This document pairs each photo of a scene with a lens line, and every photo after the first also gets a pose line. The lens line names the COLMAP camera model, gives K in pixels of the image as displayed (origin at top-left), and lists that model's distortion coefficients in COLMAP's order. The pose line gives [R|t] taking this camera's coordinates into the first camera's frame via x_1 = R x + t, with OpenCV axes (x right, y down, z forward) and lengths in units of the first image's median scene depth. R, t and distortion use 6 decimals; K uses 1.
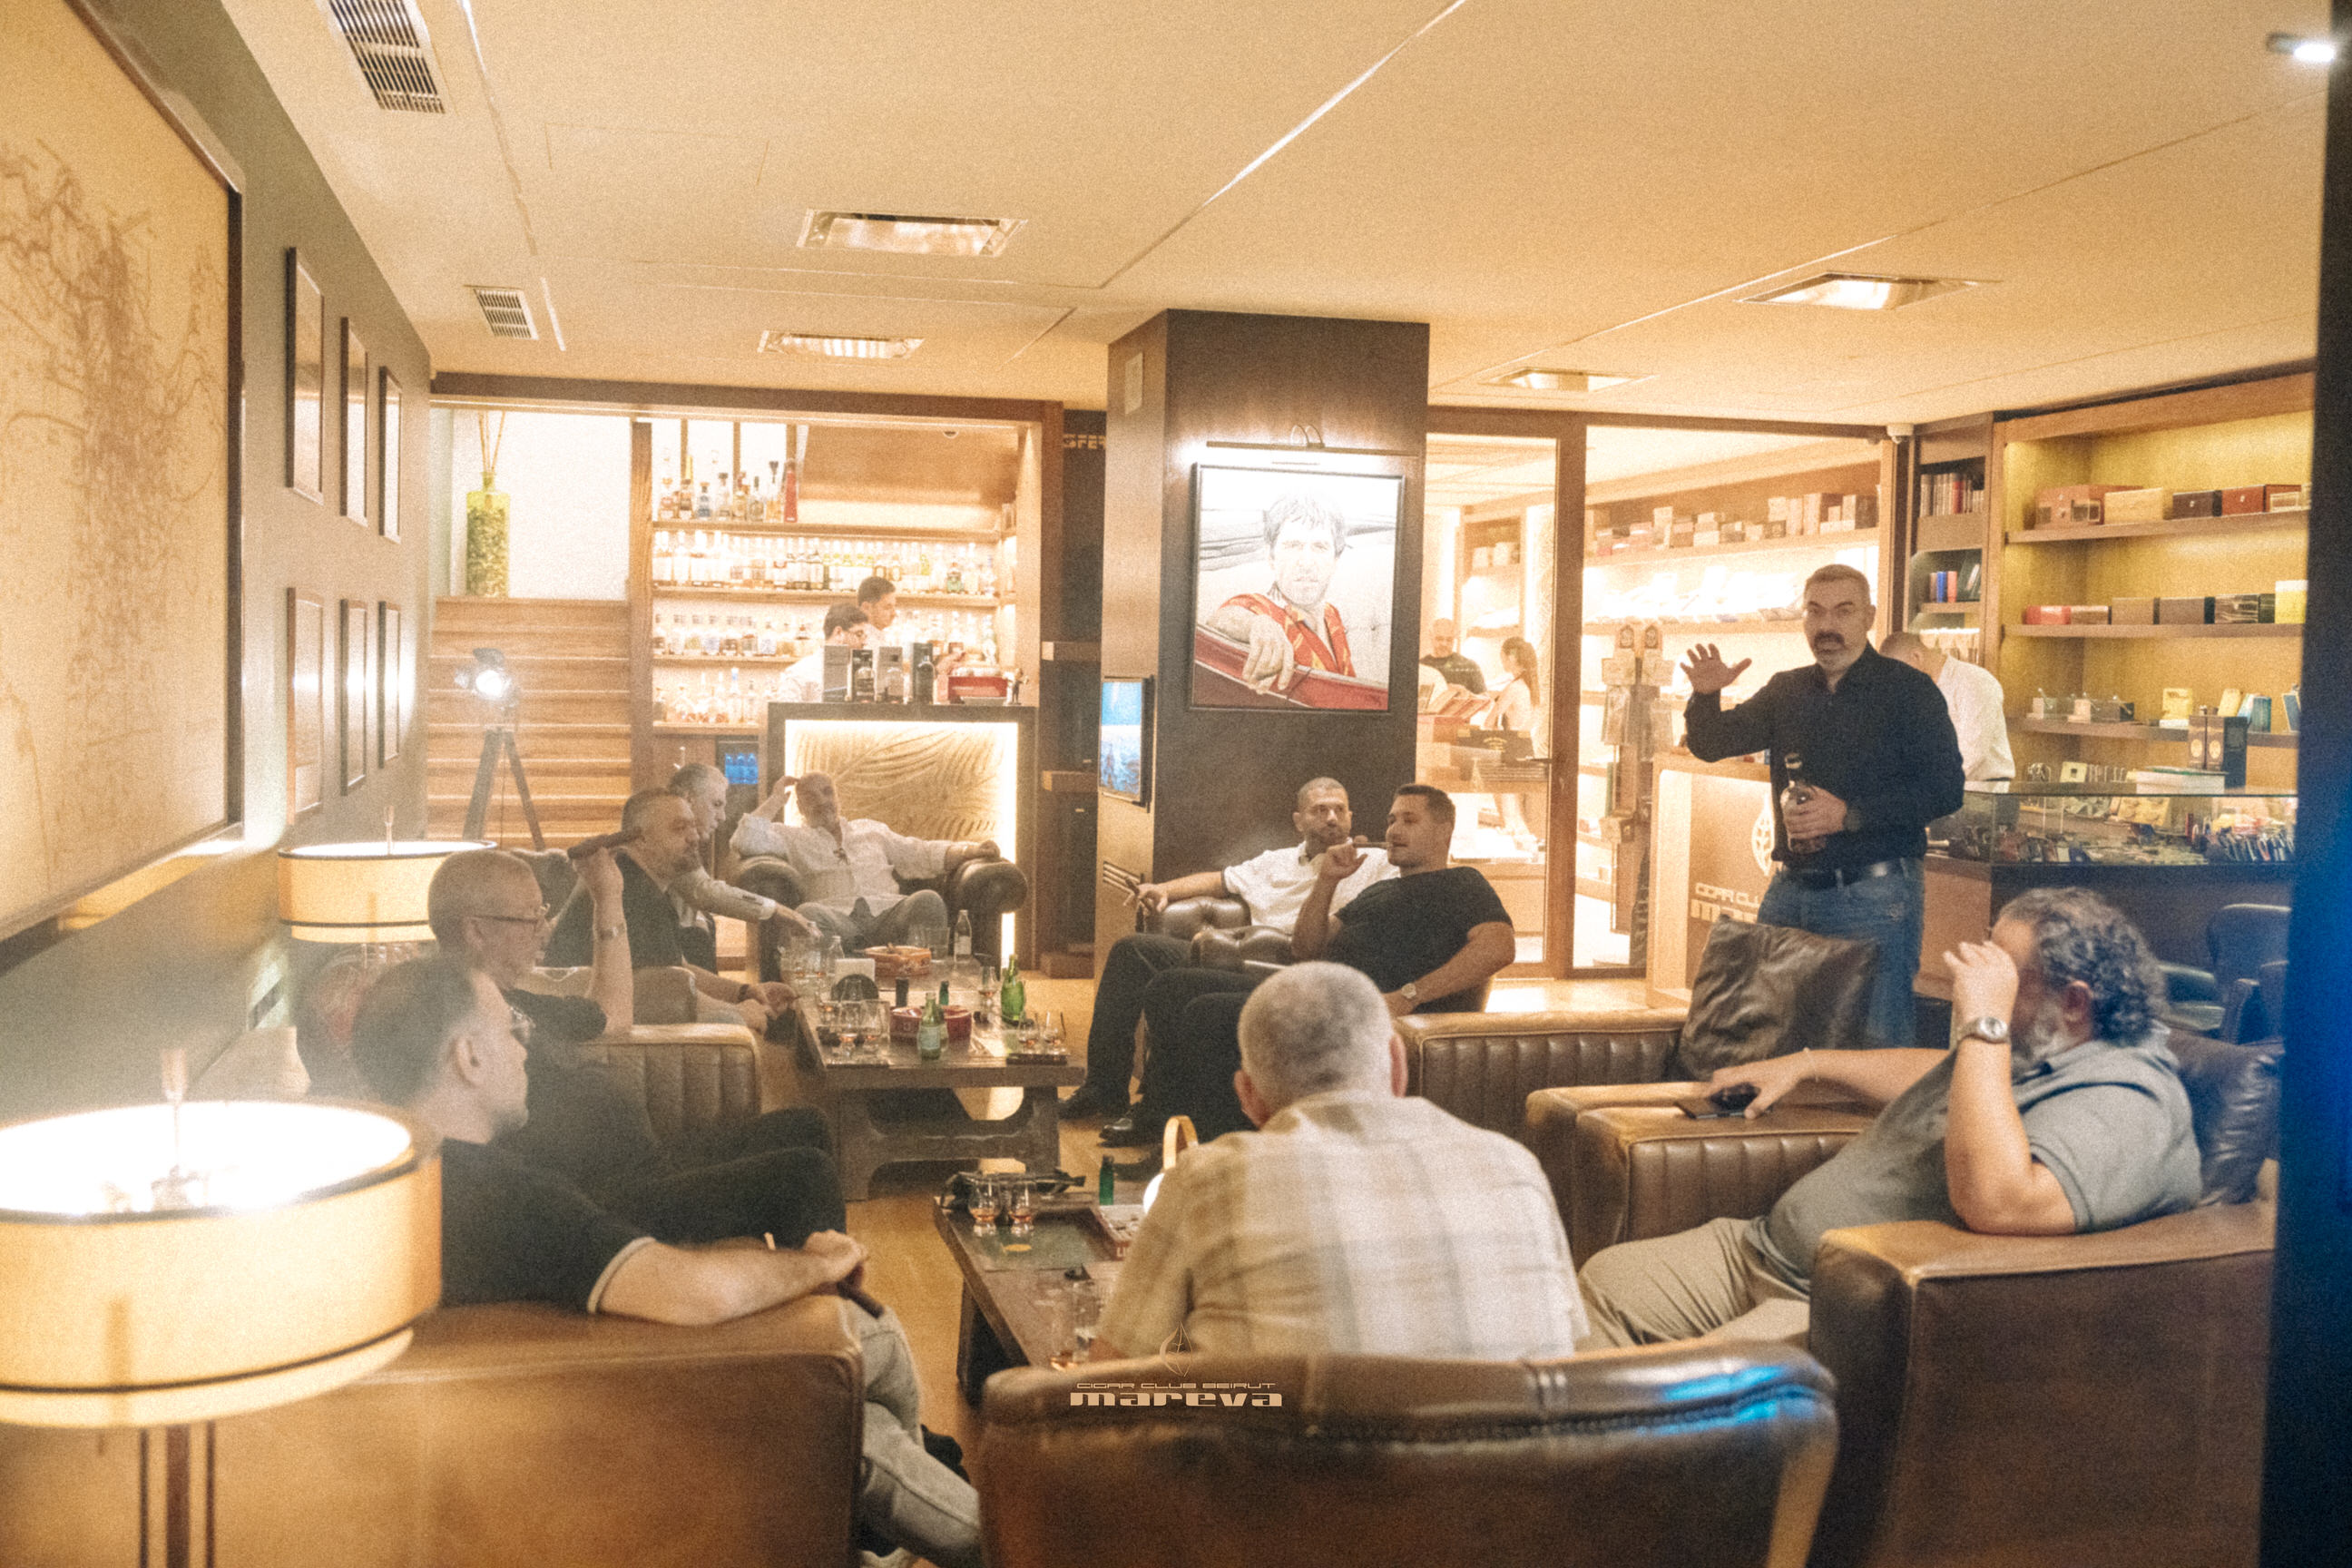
lens RADIAL K [[2336.5, 0, 1170.6], [0, 2336.5, 769.3], [0, 0, 1]] dist [0.009461, 0.000000]
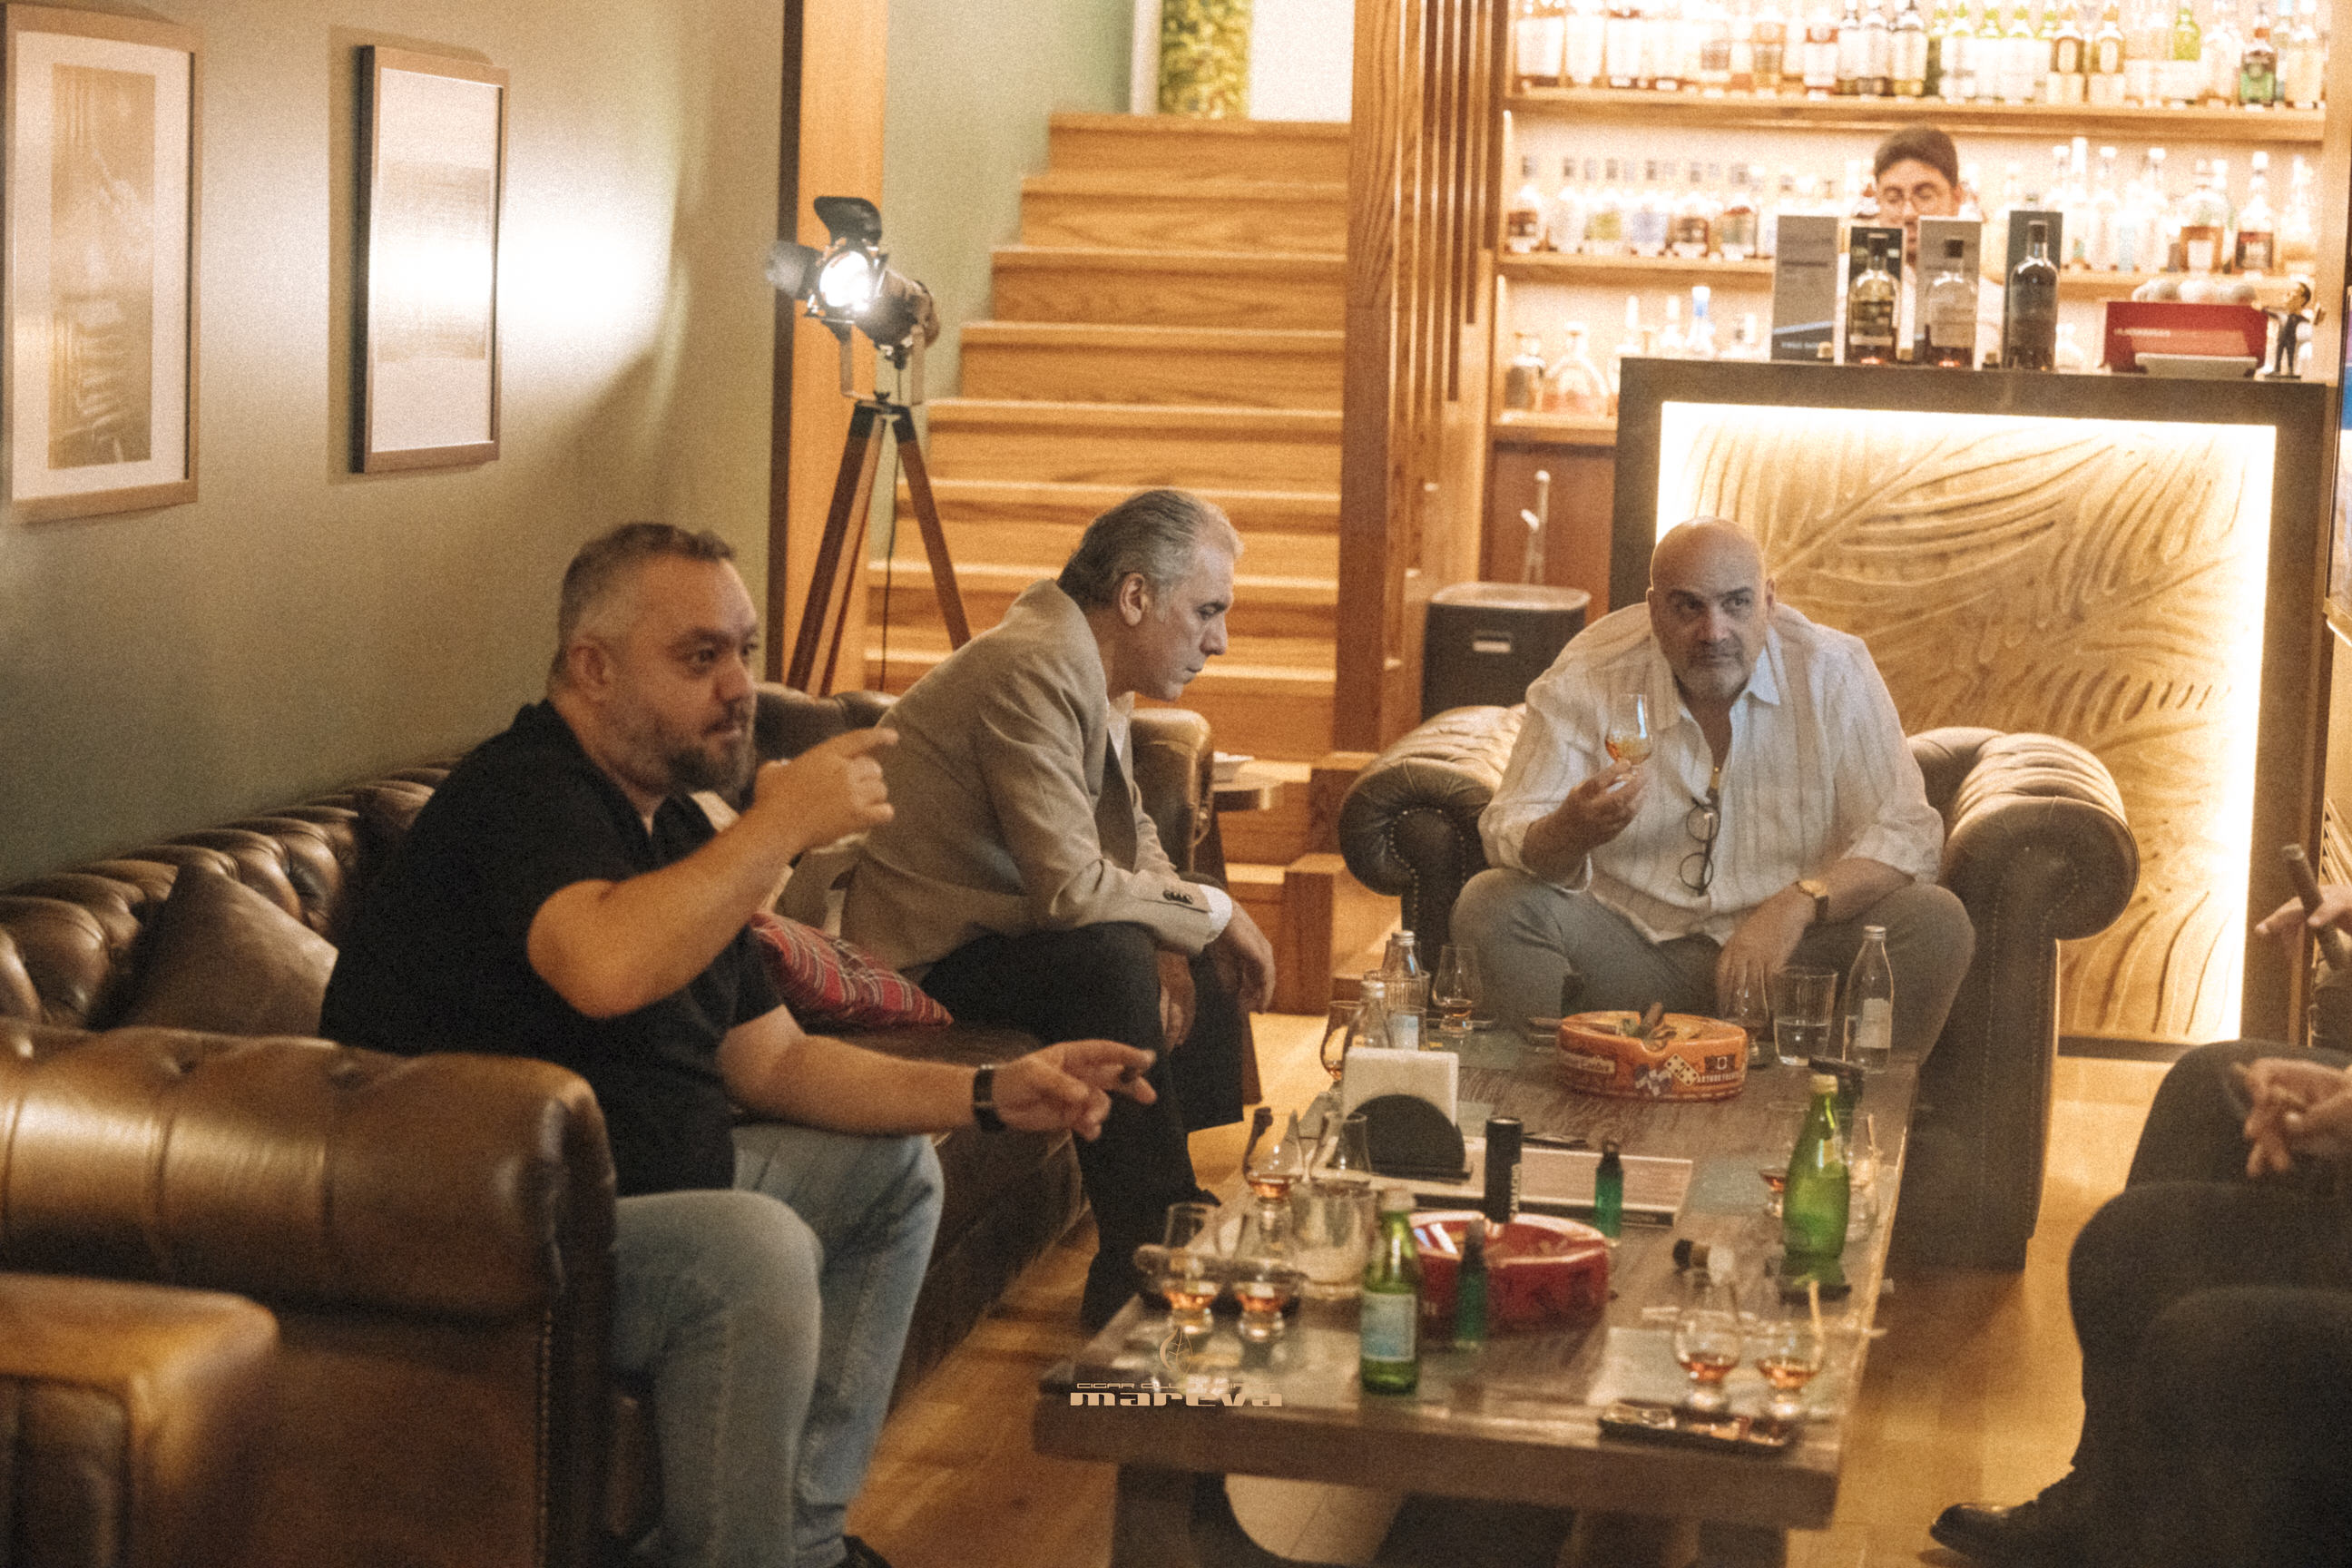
lens RADIAL K [[4607.7, 0, 1181.1], [0, 4607.7, 787.8], [0, 0, 1]] dist [0.019870, 0.000000]
pose [[0.909788, 0.056752, -0.411174, 0.083726], [-0.036385, 0.997700, 0.057200, 0.002092], [0.413474, -0.037079, 0.909760, 0.254922]]
